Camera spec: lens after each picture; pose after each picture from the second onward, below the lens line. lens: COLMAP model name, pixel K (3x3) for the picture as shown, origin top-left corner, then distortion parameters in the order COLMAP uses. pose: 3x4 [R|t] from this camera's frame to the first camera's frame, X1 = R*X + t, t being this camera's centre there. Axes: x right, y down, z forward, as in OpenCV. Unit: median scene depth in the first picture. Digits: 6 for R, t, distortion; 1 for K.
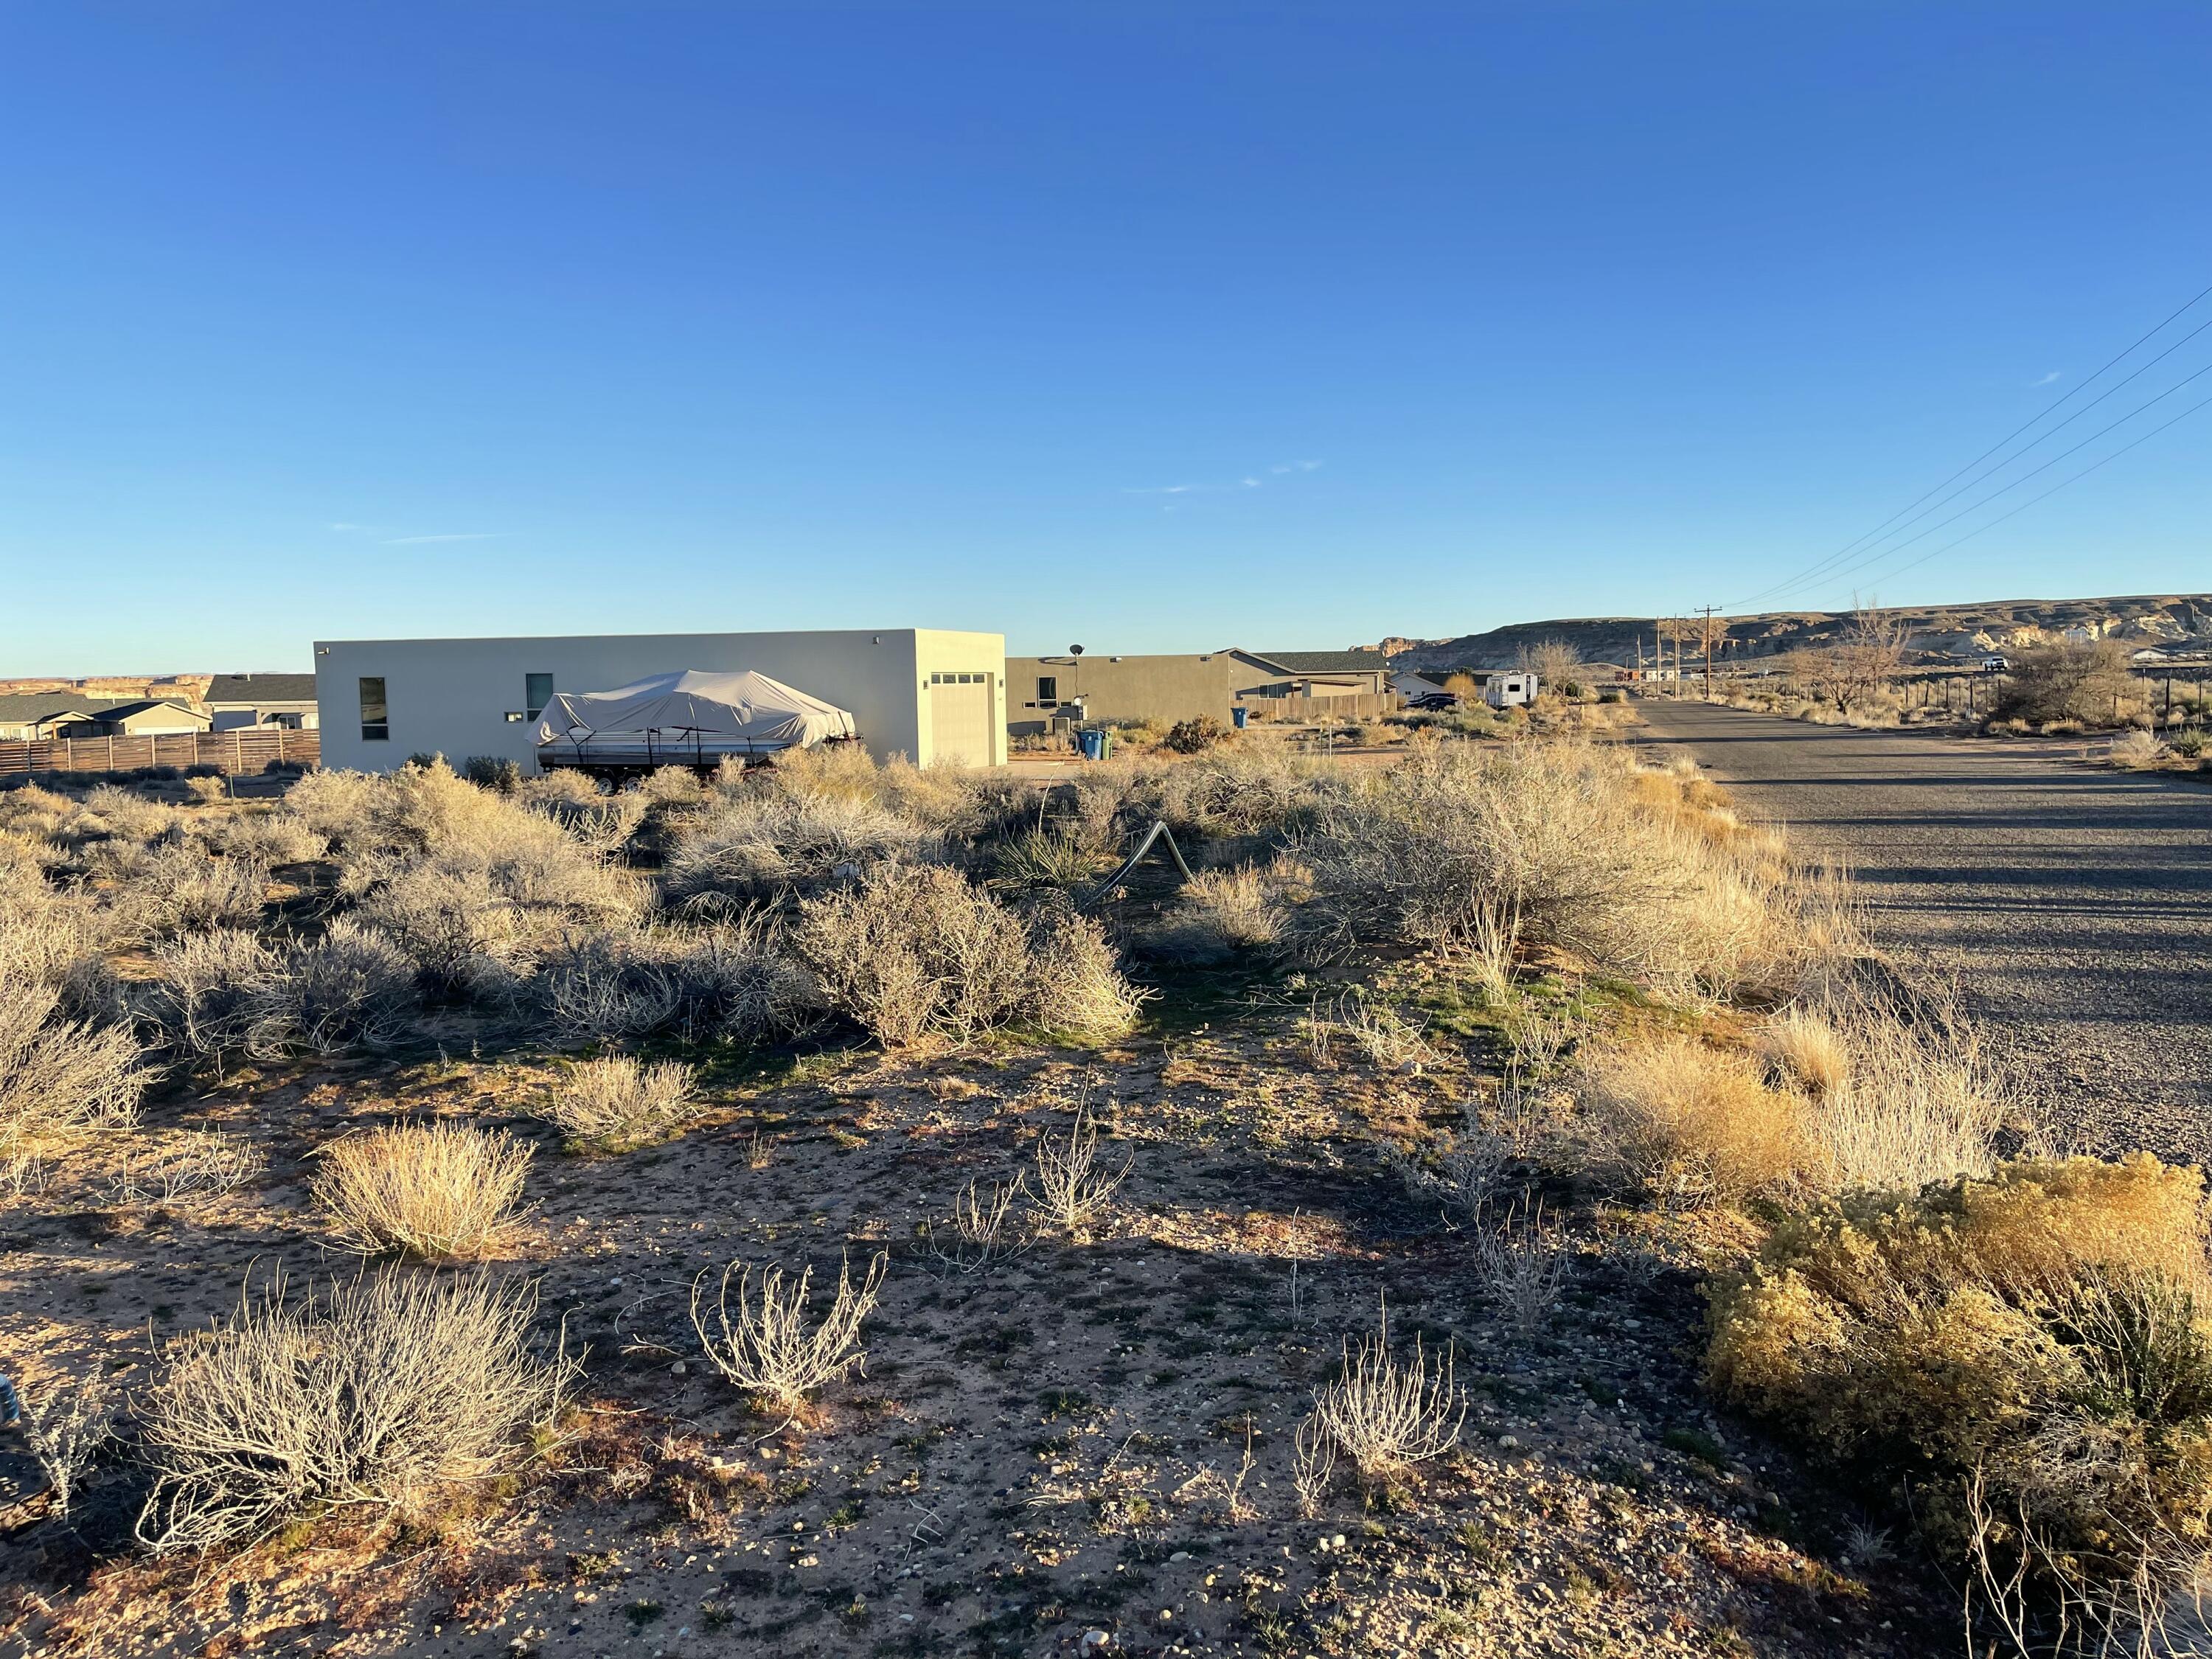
lens RADIAL K [[1654.5, 0, 1106.0], [0, 1654.5, 829.5], [0, 0, 1]] dist [0.073774, -0.090116]
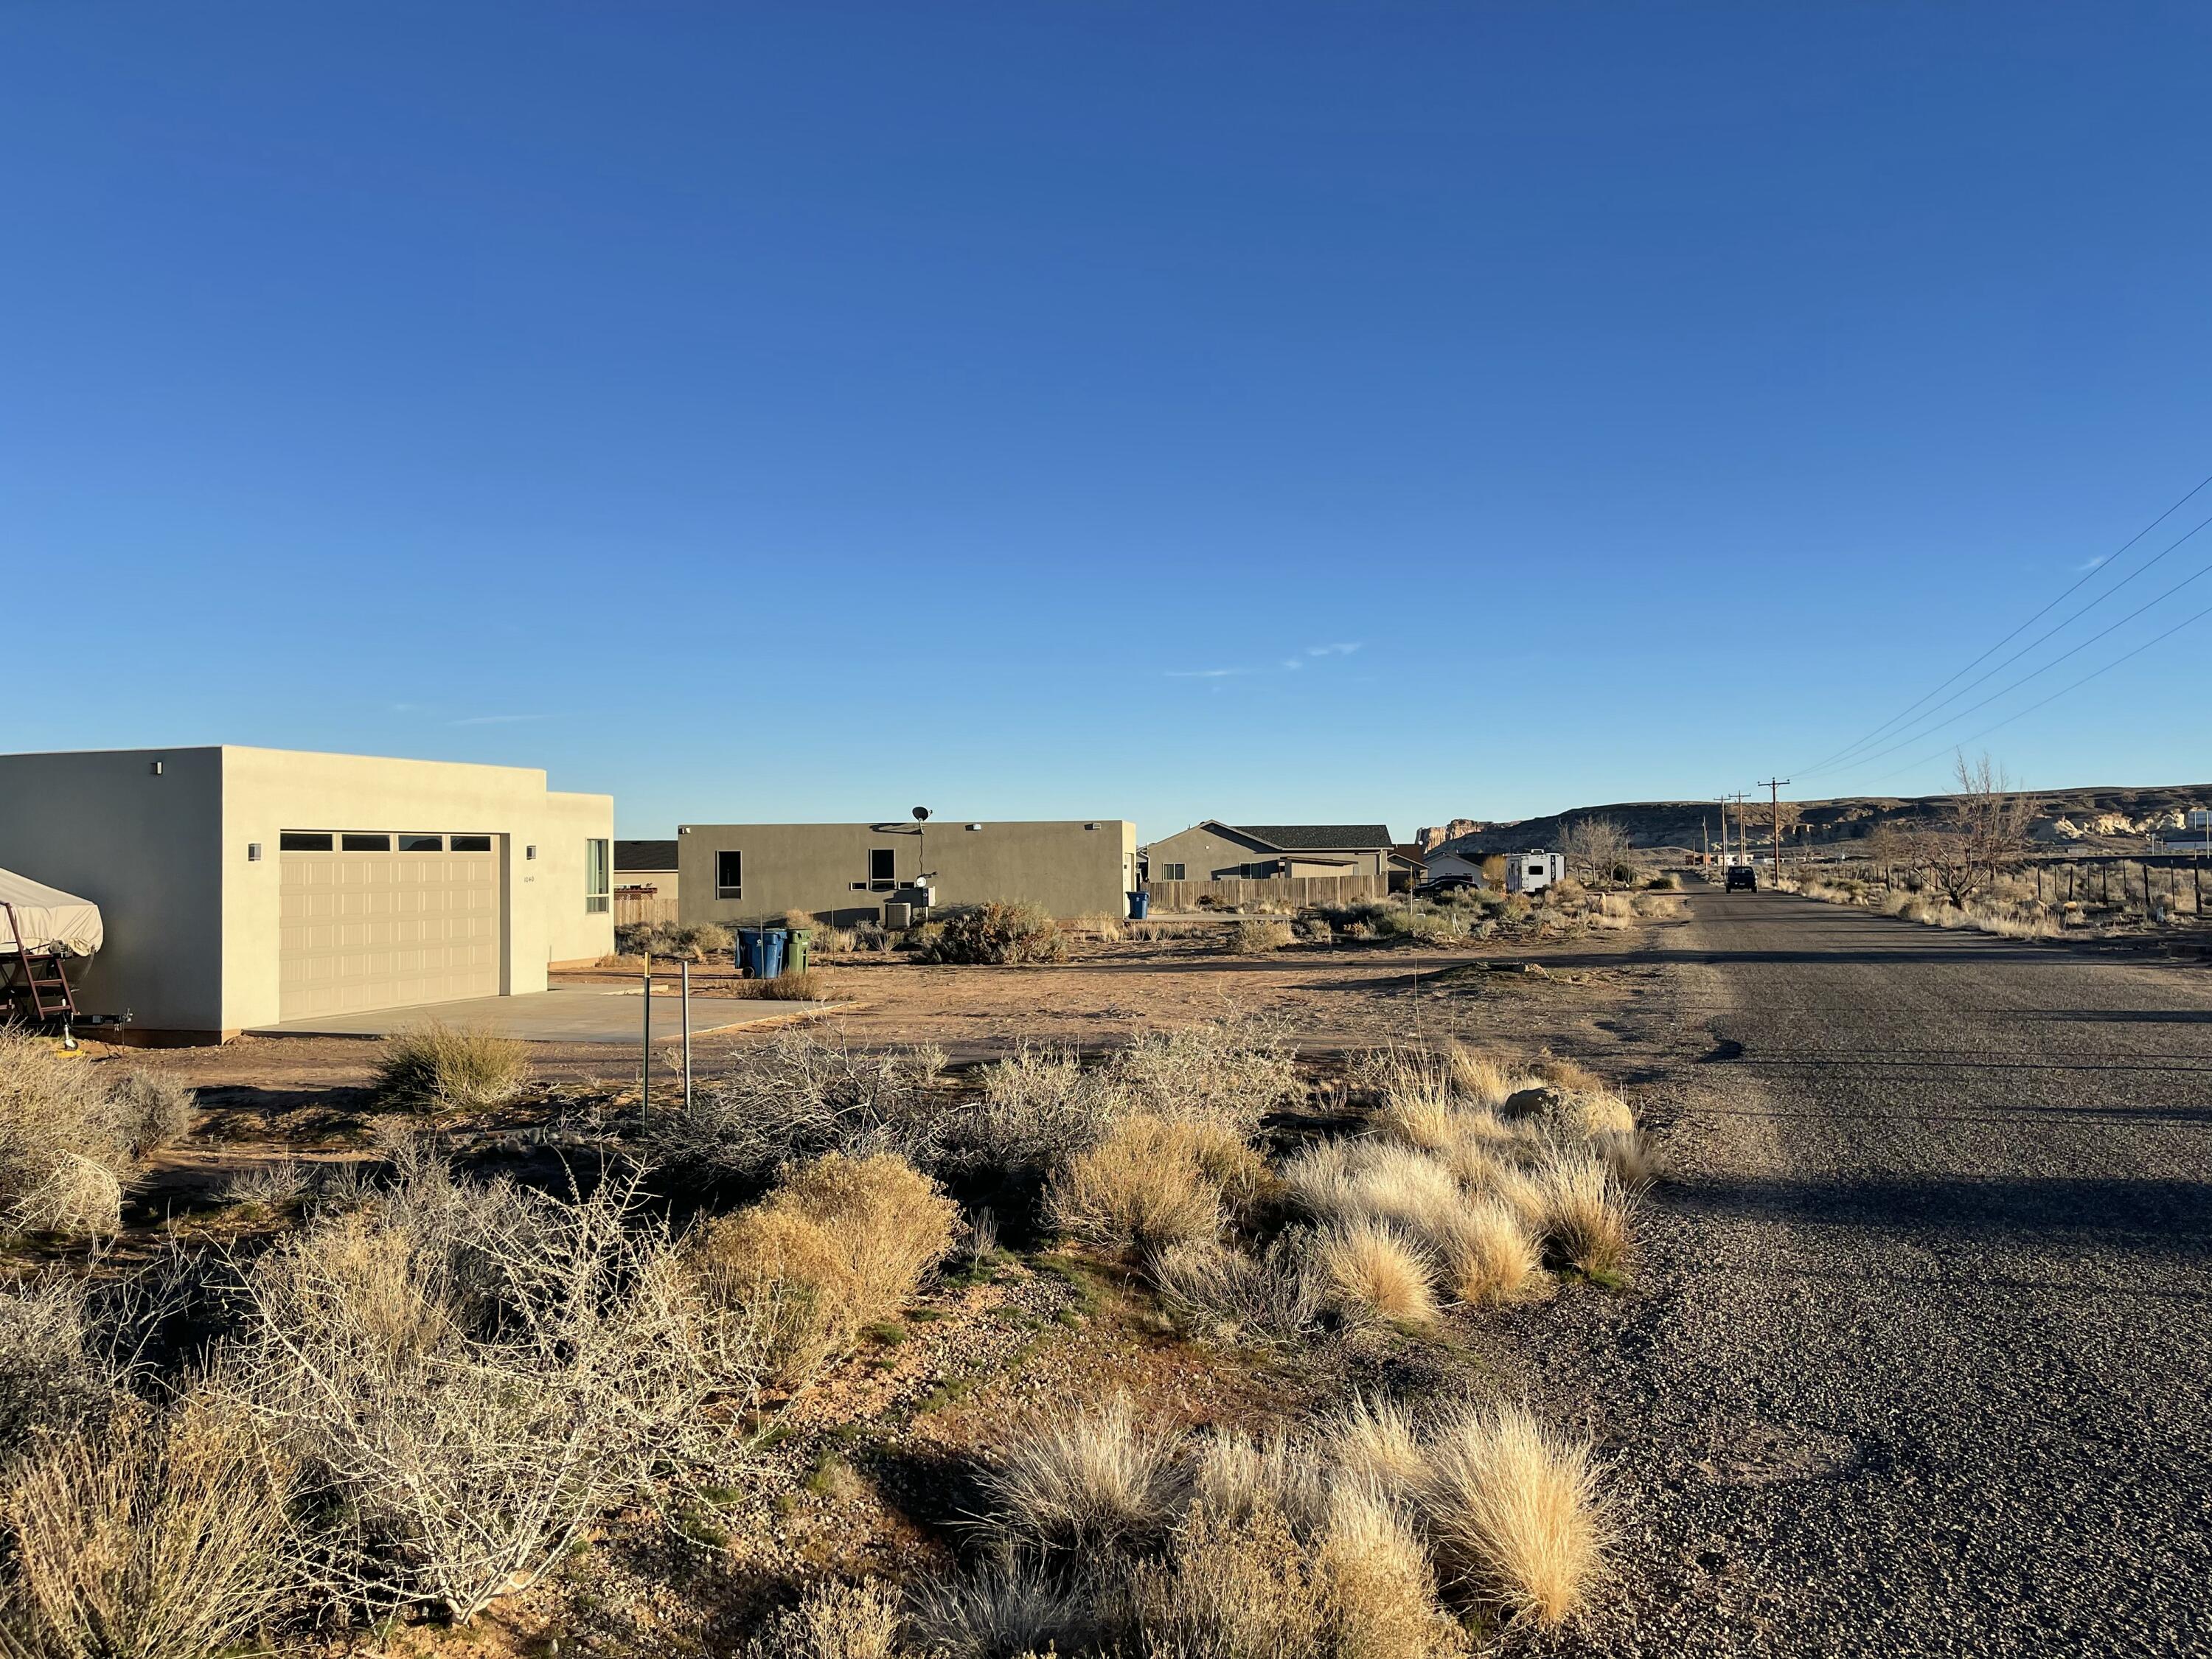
lens RADIAL K [[1654.5, 0, 1106.0], [0, 1654.5, 829.5], [0, 0, 1]] dist [0.073774, -0.090116]
pose [[0.999186, 0.006345, -0.039833, 1.232200], [-0.010594, 0.994161, -0.107385, -0.267362], [0.038919, 0.107720, 0.993419, 3.194871]]
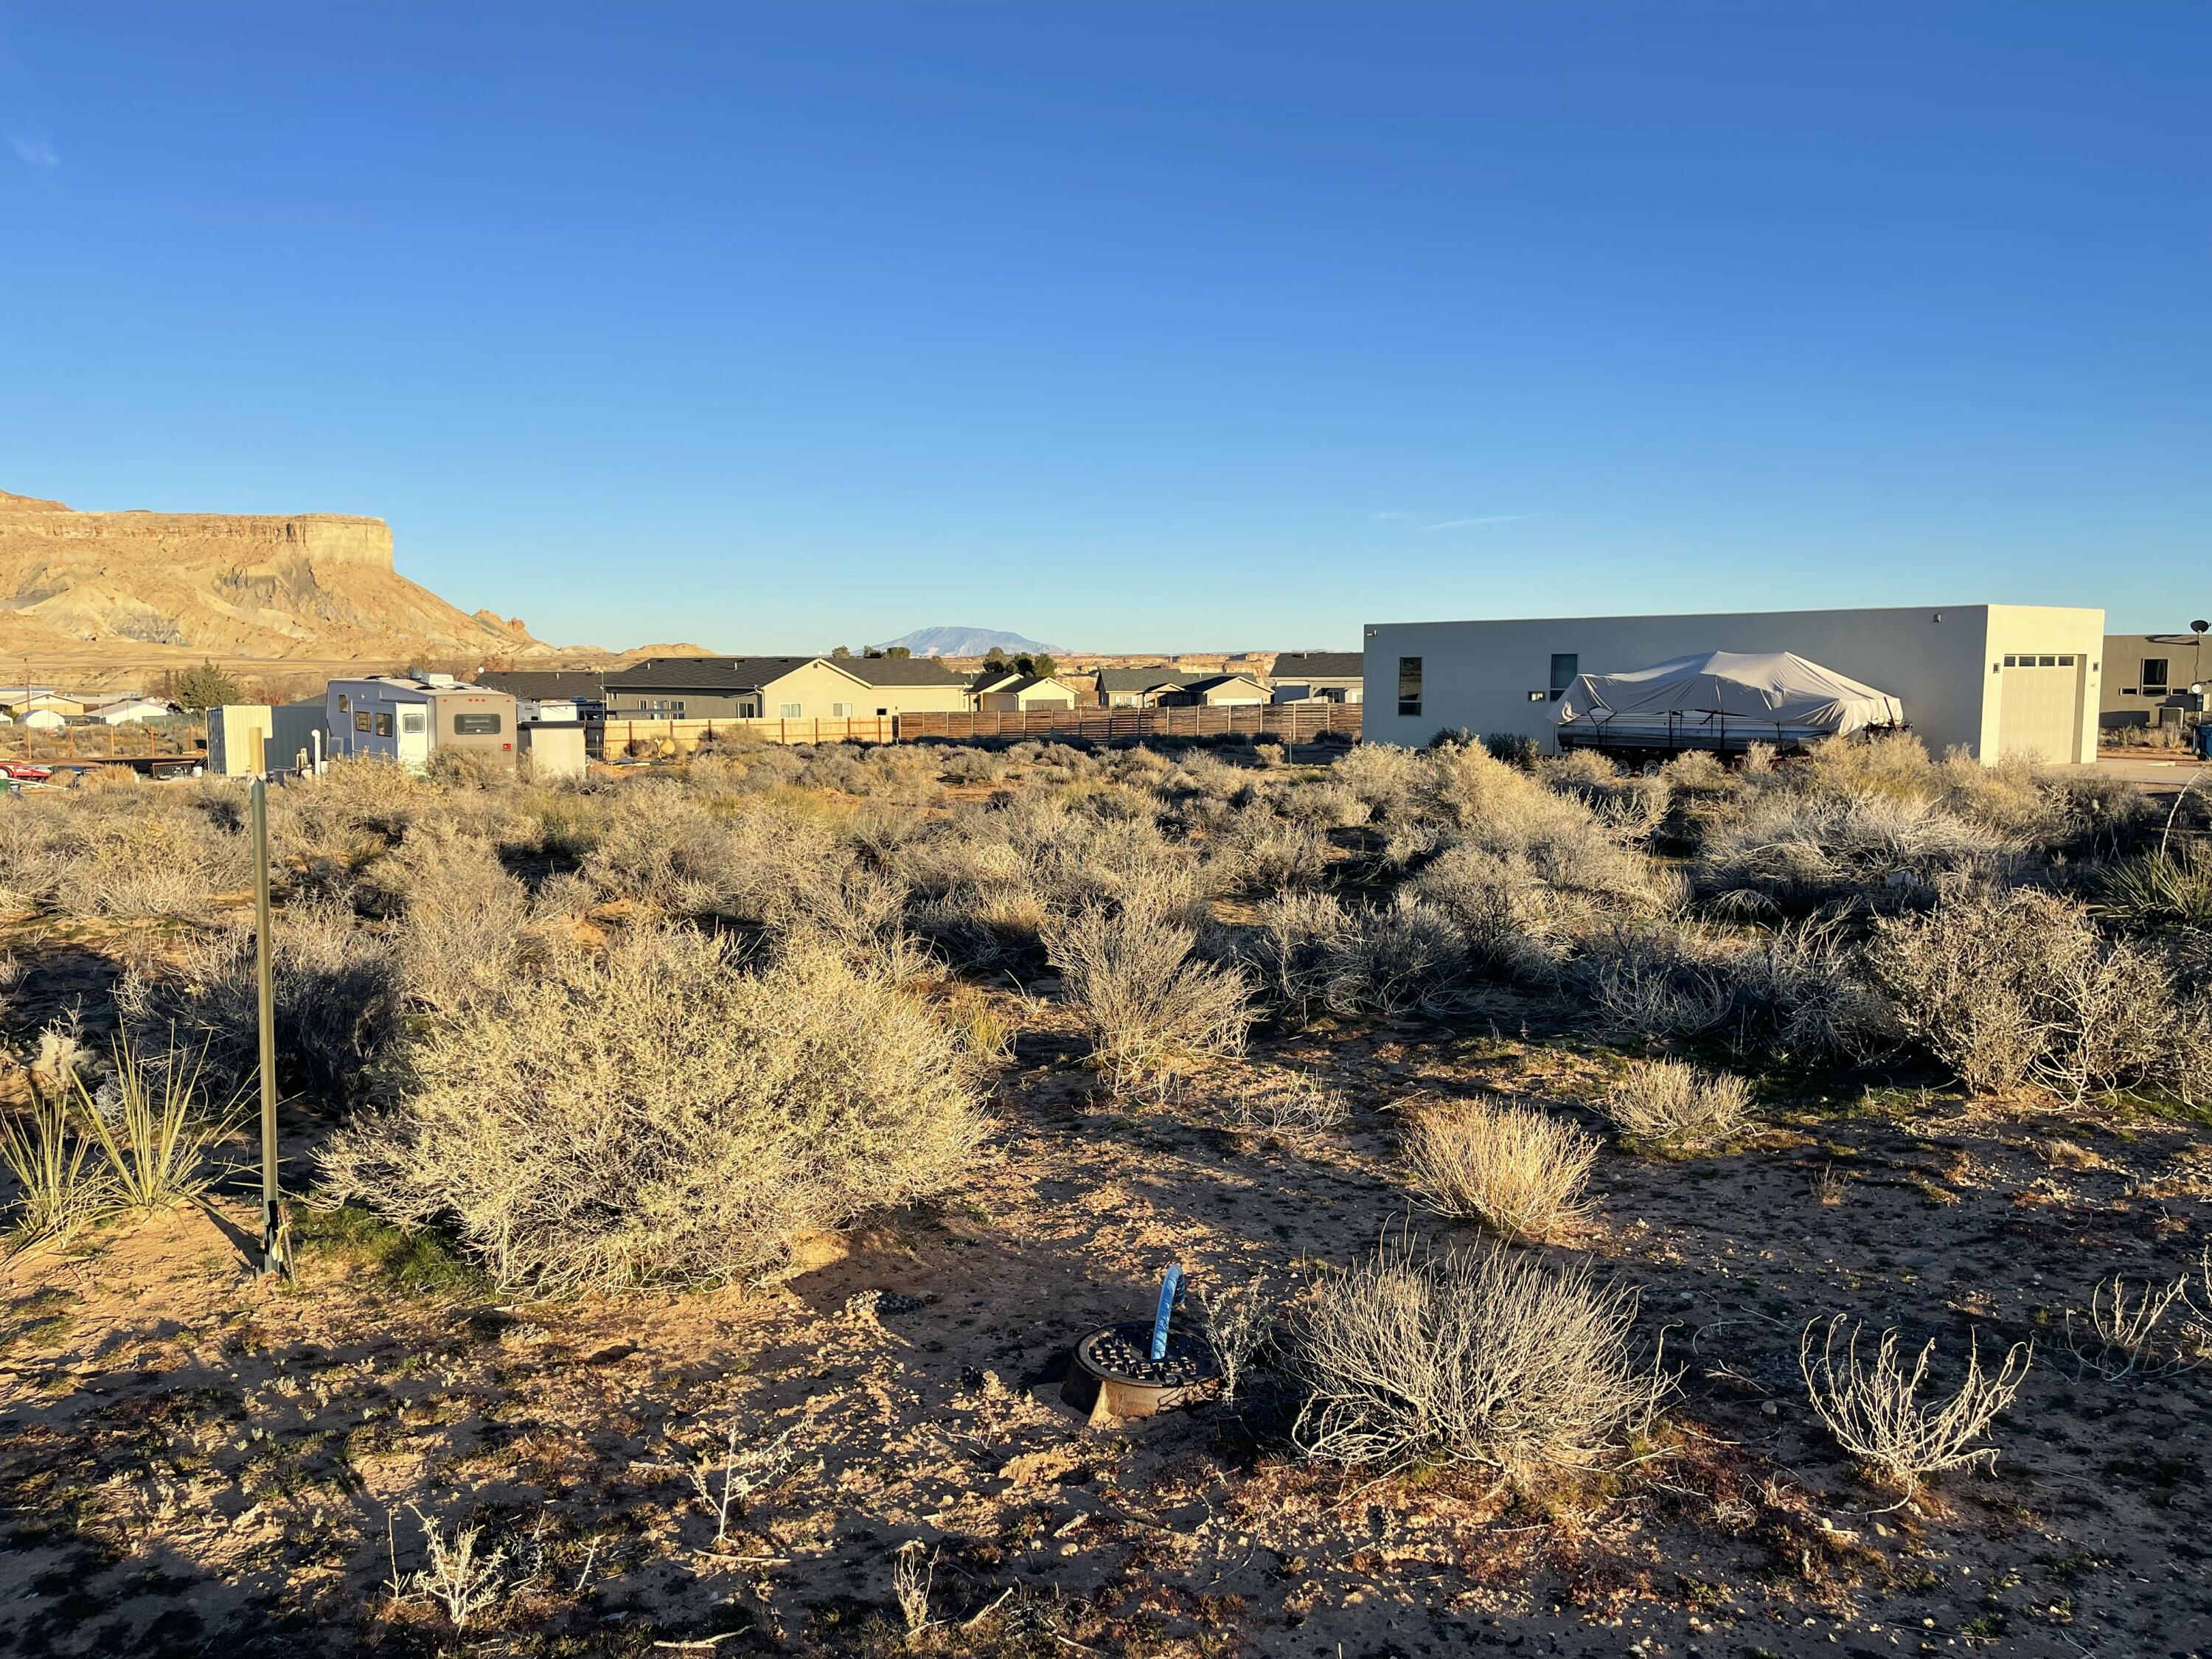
lens RADIAL K [[1654.5, 0, 1106.0], [0, 1654.5, 829.5], [0, 0, 1]] dist [0.073774, -0.090116]
pose [[0.831295, 0.064817, -0.552039, -0.031483], [-0.057724, 0.997875, 0.030238, -0.010694], [0.552825, 0.006729, 0.833270, -0.014623]]
